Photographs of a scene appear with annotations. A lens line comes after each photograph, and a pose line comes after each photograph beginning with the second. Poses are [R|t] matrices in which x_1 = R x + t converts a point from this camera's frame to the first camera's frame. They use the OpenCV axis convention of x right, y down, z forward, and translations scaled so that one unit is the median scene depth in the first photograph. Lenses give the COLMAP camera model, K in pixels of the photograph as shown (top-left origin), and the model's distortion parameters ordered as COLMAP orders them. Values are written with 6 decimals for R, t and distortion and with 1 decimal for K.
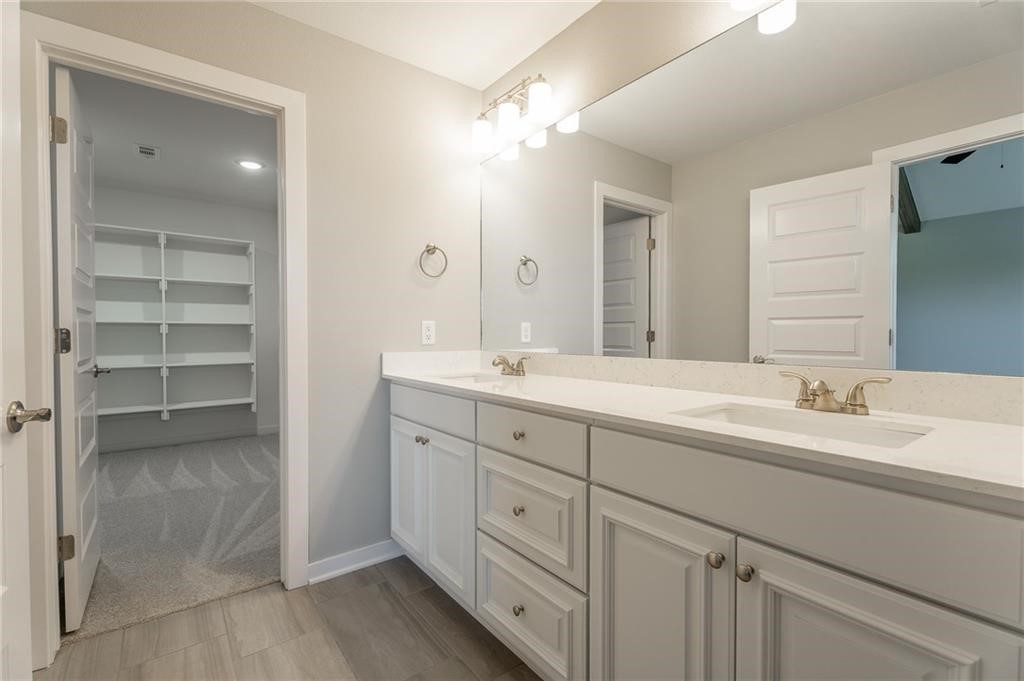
lens RADIAL K [[461.4, 0, 512.2], [0, 461.4, 342.2], [0, 0, 1]] dist [0.004413, -0.000413]
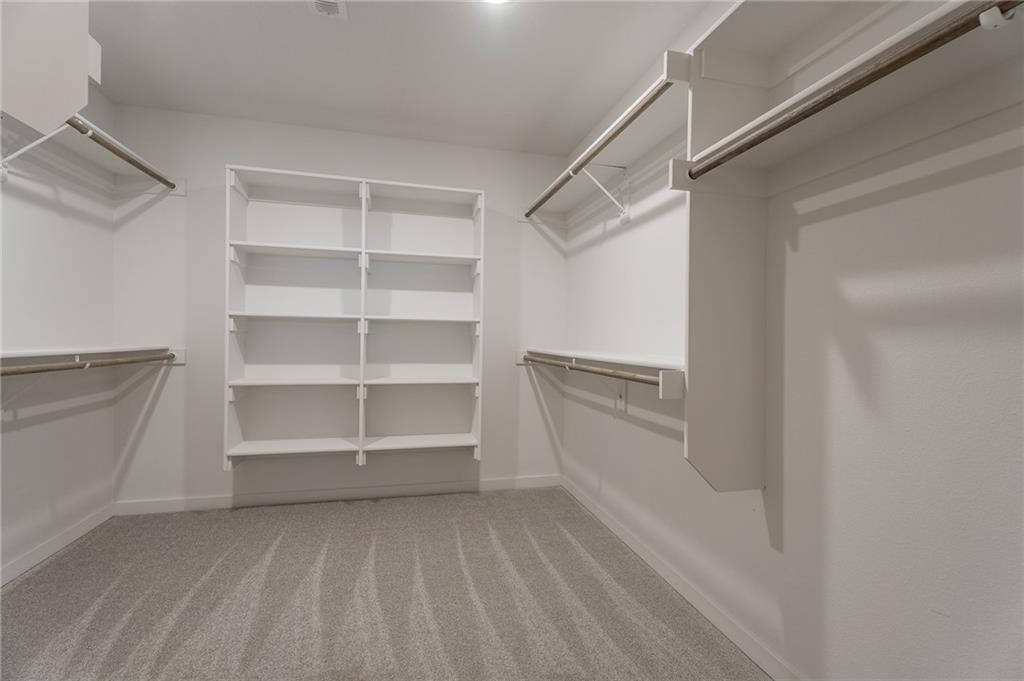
lens RADIAL K [[461.4, 0, 509.3], [0, 461.4, 337.8], [0, 0, 1]] dist [0.004413, -0.000413]
pose [[0.916878, 0.012180, -0.398981, -0.290205], [-0.022345, 0.999533, -0.020836, -0.004495], [0.398541, 0.028019, 0.916722, 0.468261]]
